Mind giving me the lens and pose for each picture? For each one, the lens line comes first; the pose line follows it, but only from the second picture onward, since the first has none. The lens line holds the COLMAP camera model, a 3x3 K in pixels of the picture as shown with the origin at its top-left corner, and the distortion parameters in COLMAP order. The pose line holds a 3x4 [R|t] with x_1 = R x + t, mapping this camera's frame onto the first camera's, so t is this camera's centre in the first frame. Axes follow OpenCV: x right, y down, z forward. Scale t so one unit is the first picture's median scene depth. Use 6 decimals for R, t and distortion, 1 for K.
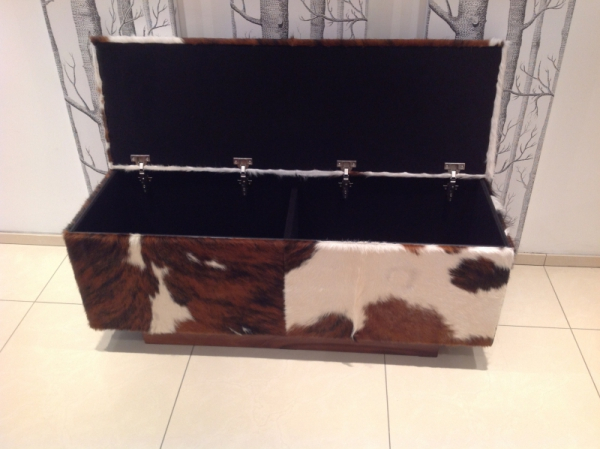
lens RADIAL K [[548.0, 0, 269.7], [0, 548.0, 178.9], [0, 0, 1]] dist [-0.004887, 0.000000]
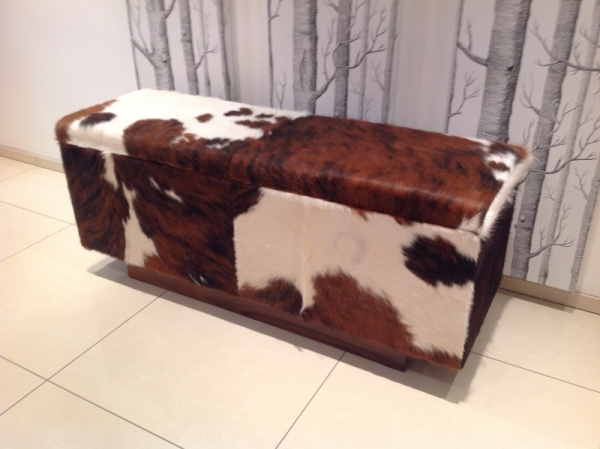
lens RADIAL K [[595.9, 0, 287.3], [0, 595.9, 219.0], [0, 0, 1]] dist [-0.080801, 0.000000]
pose [[0.904915, 0.196183, -0.377678, 0.455380], [-0.211213, 0.977439, 0.001660, 0.145620], [0.369483, 0.078268, 0.925935, 0.112125]]
